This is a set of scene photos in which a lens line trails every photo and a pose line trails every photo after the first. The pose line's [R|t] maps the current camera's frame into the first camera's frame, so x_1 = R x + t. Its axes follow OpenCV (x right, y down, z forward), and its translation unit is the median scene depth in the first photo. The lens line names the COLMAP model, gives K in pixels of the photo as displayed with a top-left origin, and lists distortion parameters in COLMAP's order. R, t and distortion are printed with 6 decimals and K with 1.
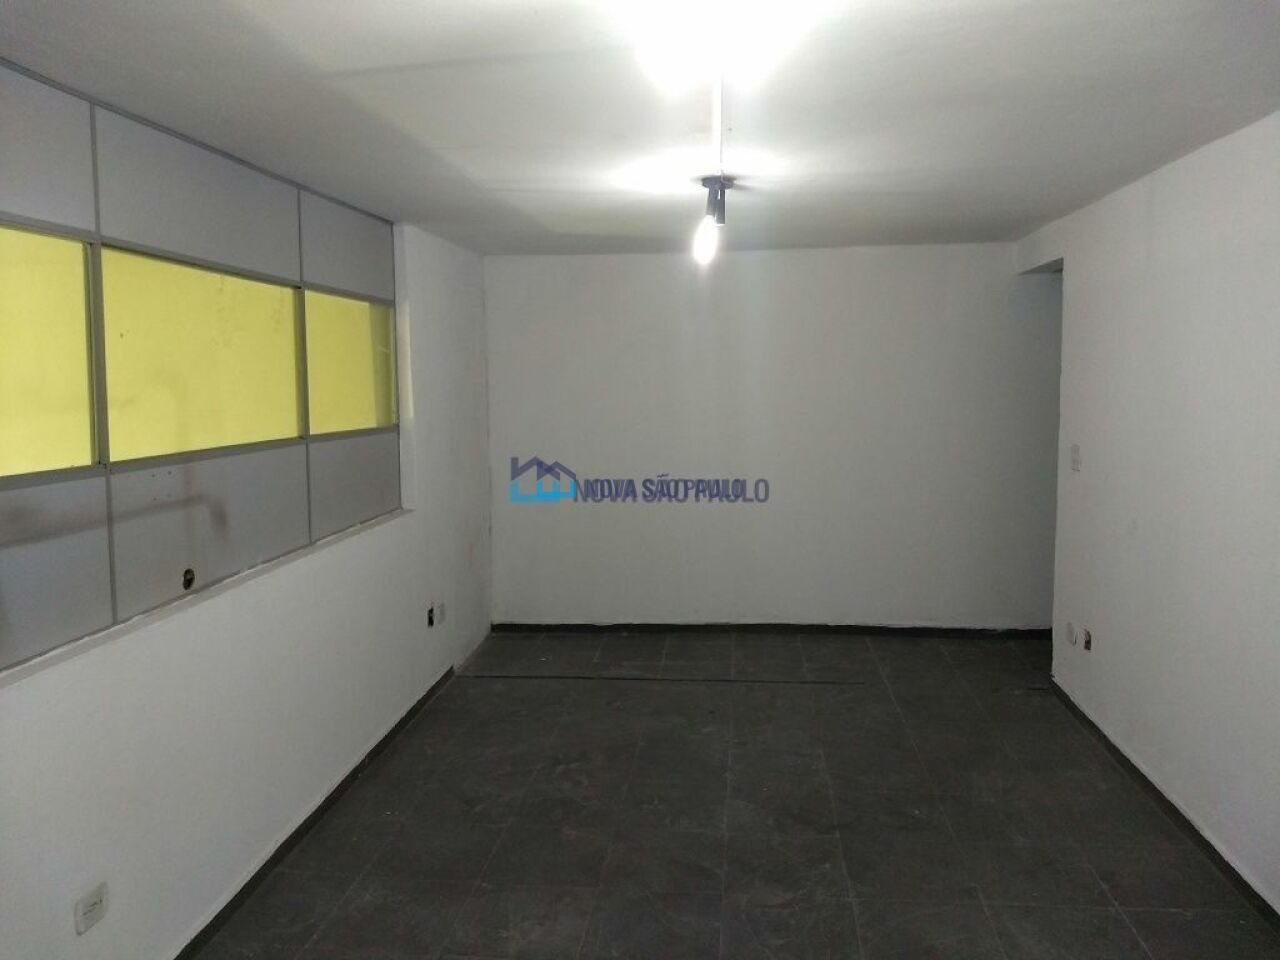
lens RADIAL K [[962.5, 0, 640.0], [0, 962.5, 480.0], [0, 0, 1]] dist [0.002301, -0.000148]
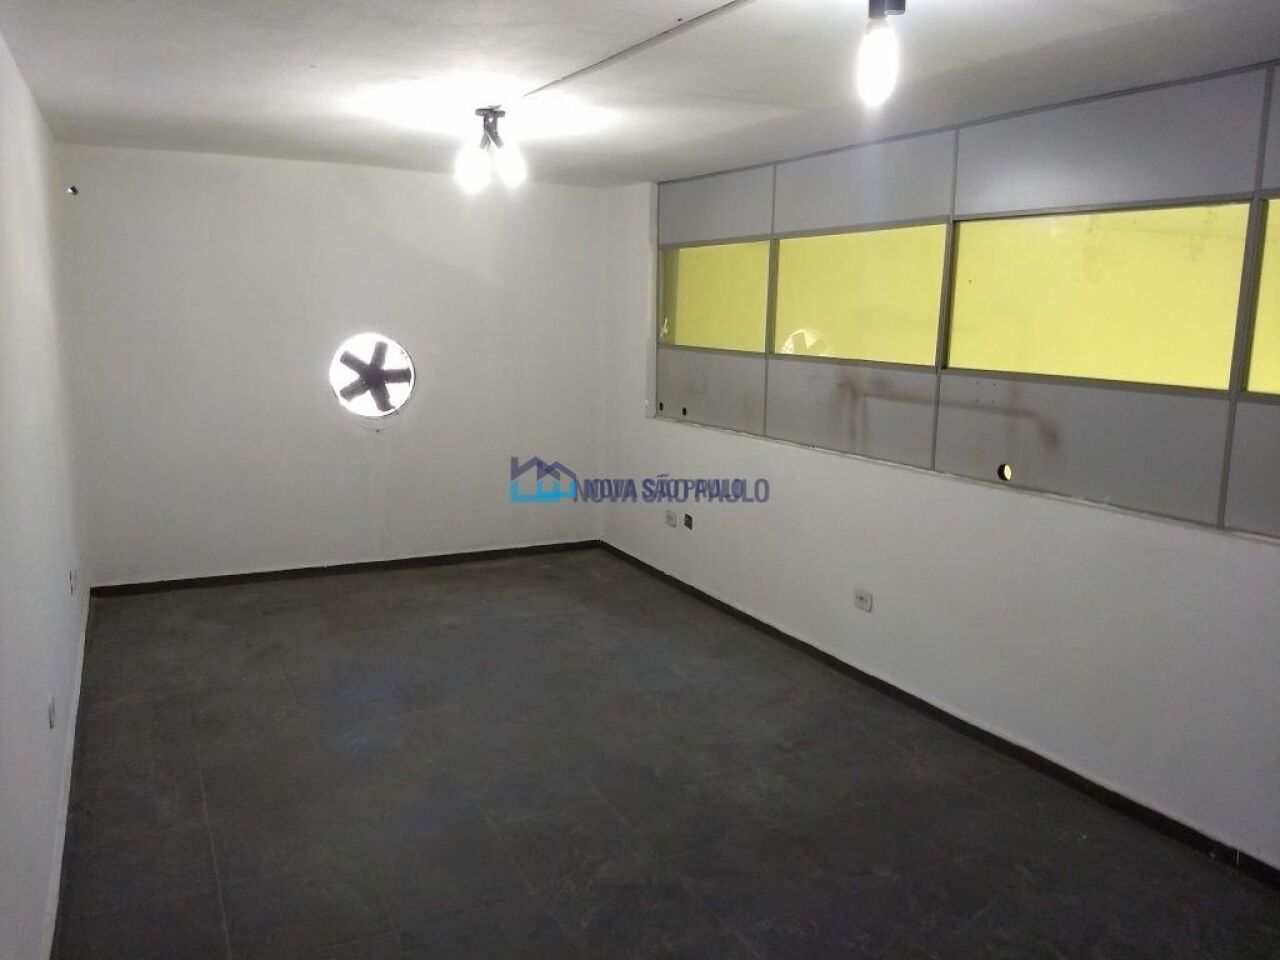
lens RADIAL K [[962.5, 0, 640.0], [0, 962.5, 480.0], [0, 0, 1]] dist [0.002301, -0.000148]
pose [[-0.833083, 0.106658, -0.542767, 0.630858], [-0.051950, 0.961811, 0.268740, -0.206982], [0.550703, 0.252079, -0.795728, 1.788533]]
